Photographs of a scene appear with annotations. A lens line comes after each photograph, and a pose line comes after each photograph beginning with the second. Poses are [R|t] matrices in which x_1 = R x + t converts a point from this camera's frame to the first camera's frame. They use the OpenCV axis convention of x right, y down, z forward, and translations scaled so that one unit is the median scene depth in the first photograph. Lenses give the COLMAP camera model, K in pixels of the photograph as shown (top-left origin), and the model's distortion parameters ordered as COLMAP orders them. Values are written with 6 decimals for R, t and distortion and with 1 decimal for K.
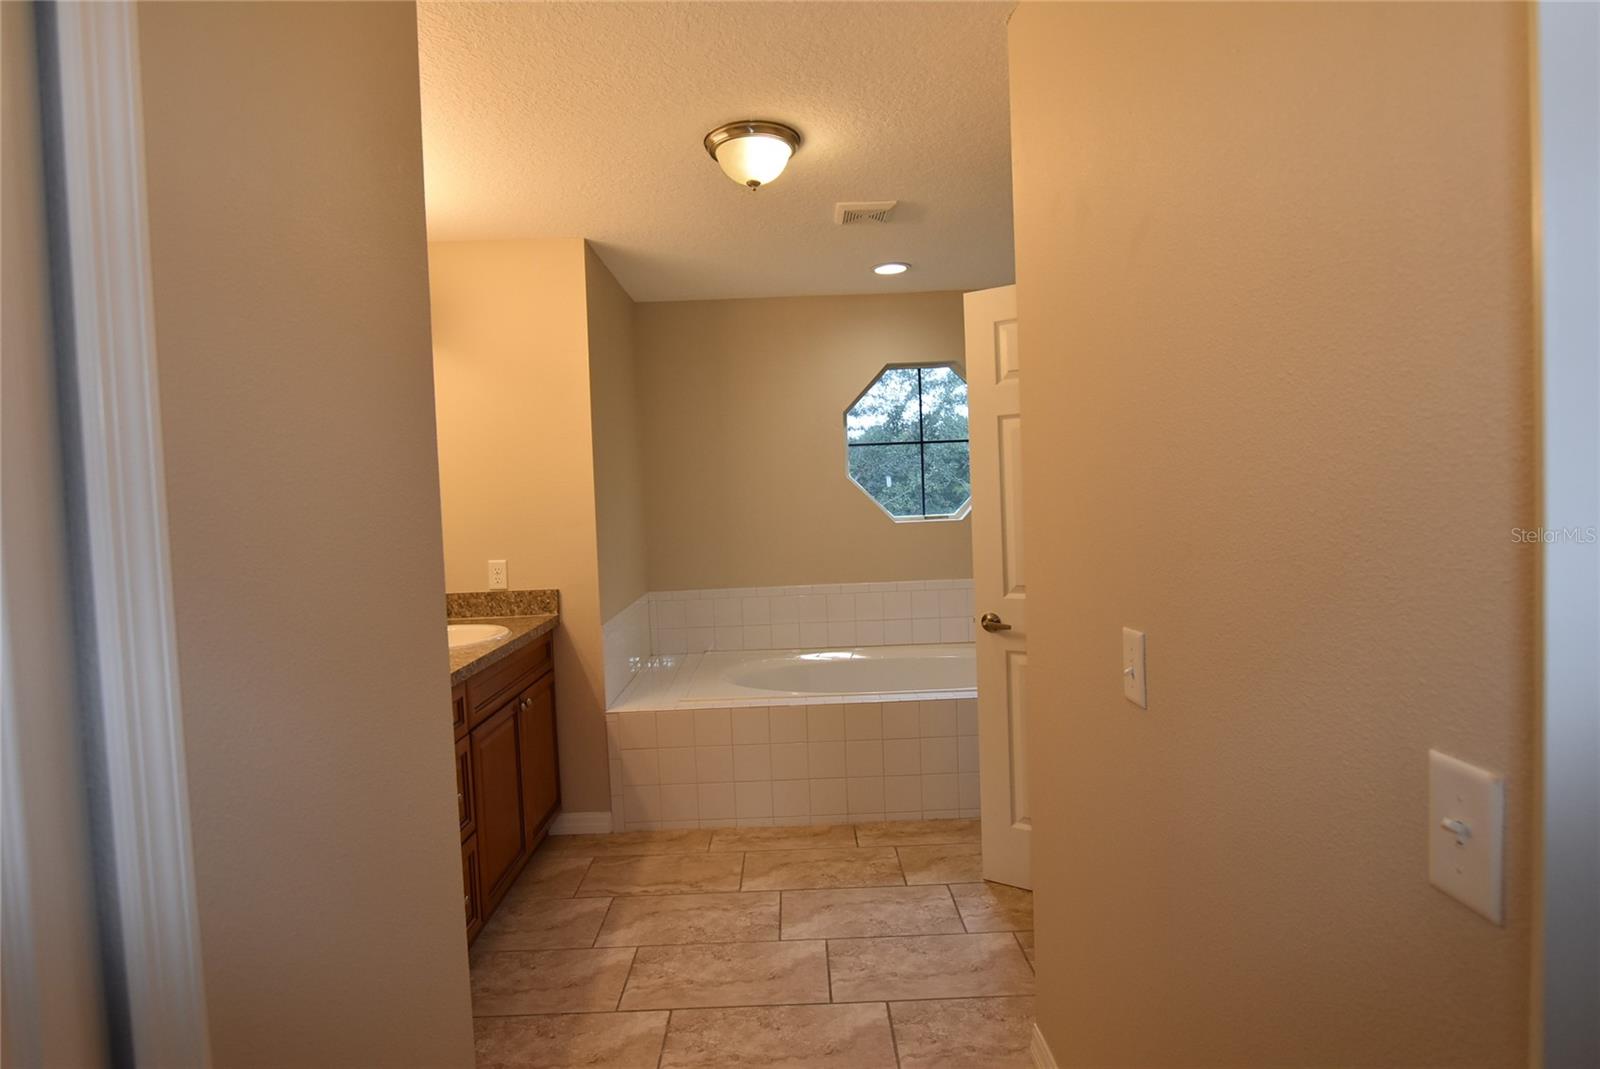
lens RADIAL K [[844.3, 0, 799.3], [0, 844.3, 529.6], [0, 0, 1]] dist [-0.018047, 0.001648]
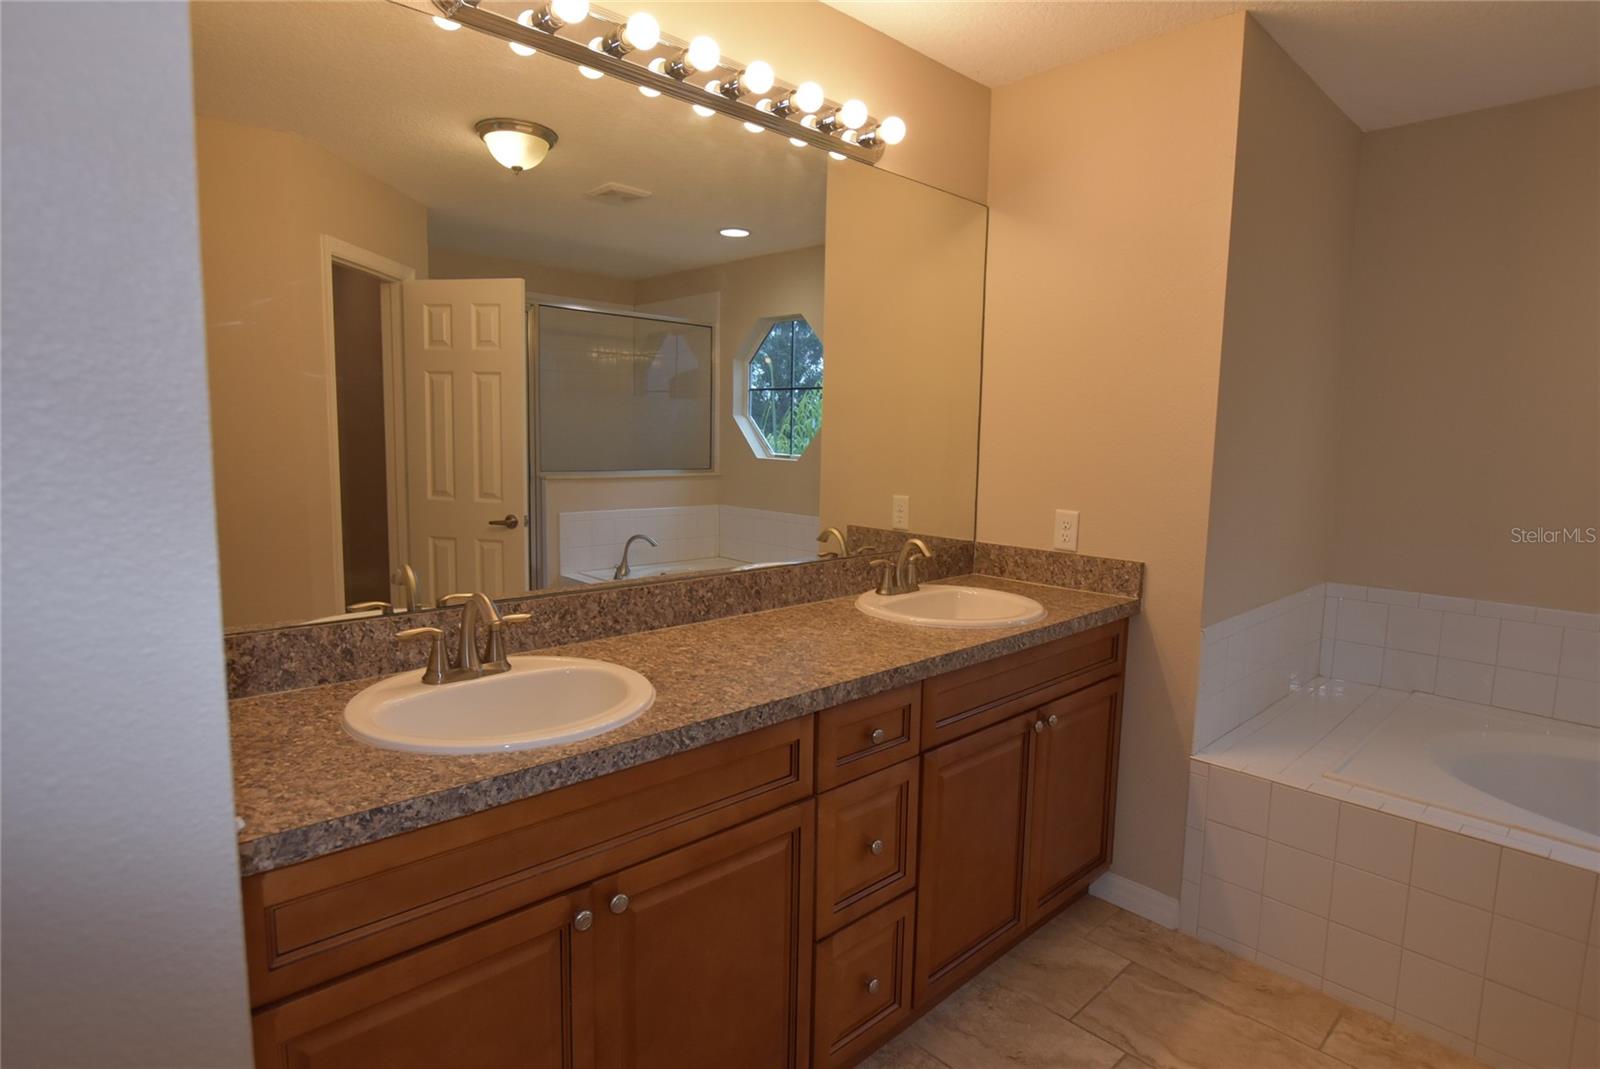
lens RADIAL K [[844.3, 0, 793.6], [0, 844.3, 532.3], [0, 0, 1]] dist [-0.018047, 0.001648]
pose [[0.678434, 0.135726, -0.722015, 0.012325], [-0.079076, 0.990567, 0.111907, -0.008107], [0.730393, -0.018827, 0.682768, 0.325498]]
